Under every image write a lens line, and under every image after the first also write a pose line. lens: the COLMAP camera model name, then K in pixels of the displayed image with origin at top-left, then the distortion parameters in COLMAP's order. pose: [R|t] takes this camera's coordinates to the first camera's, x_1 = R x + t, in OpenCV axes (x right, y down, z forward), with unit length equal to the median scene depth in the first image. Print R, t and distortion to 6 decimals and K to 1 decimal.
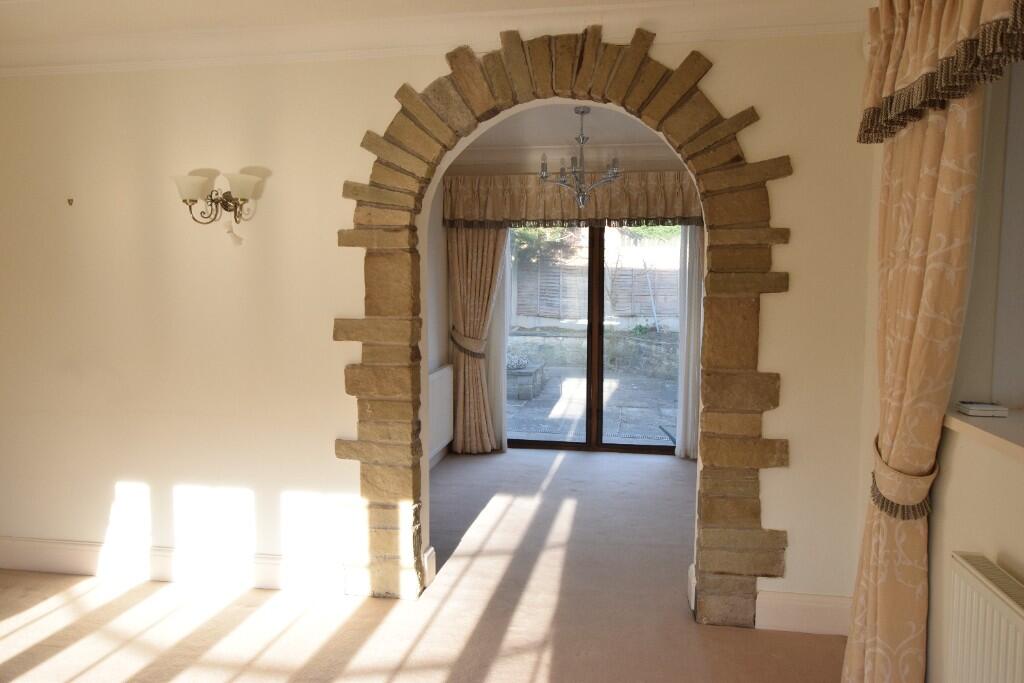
lens RADIAL K [[759.1, 0, 511.4], [0, 759.1, 344.0], [0, 0, 1]] dist [-0.008093, 0.004808]
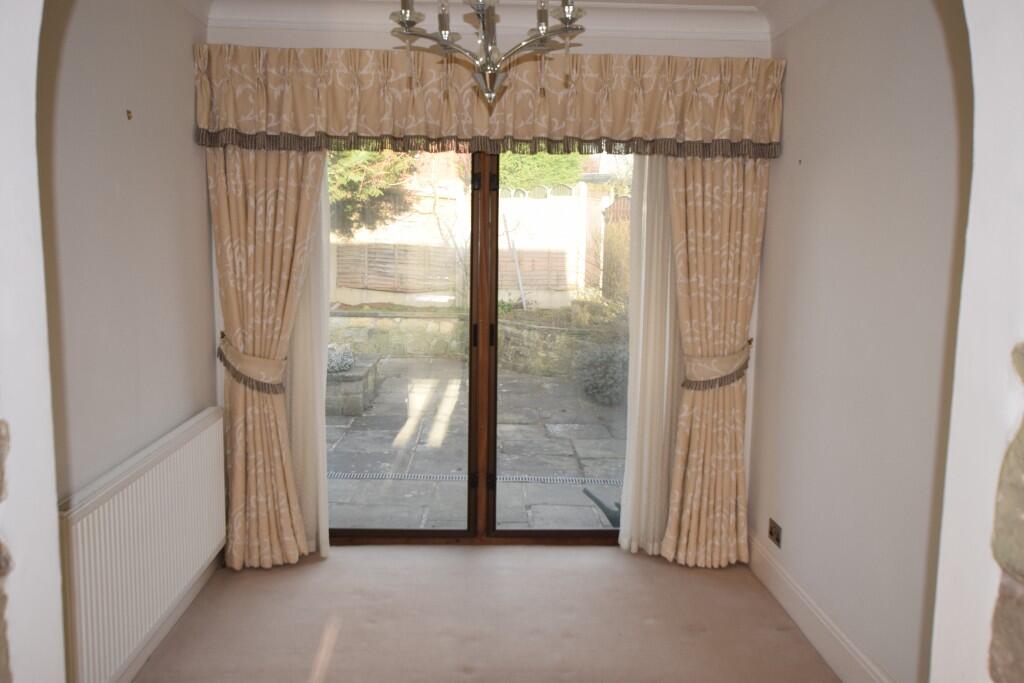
lens RADIAL K [[869.1, 0, 514.9], [0, 869.1, 339.5], [0, 0, 1]] dist [0.003163, -0.001127]
pose [[0.977734, -0.015129, 0.209300, -0.003278], [0.008294, 0.999404, 0.033498, -0.038728], [-0.209682, -0.031016, 0.977278, 0.362751]]
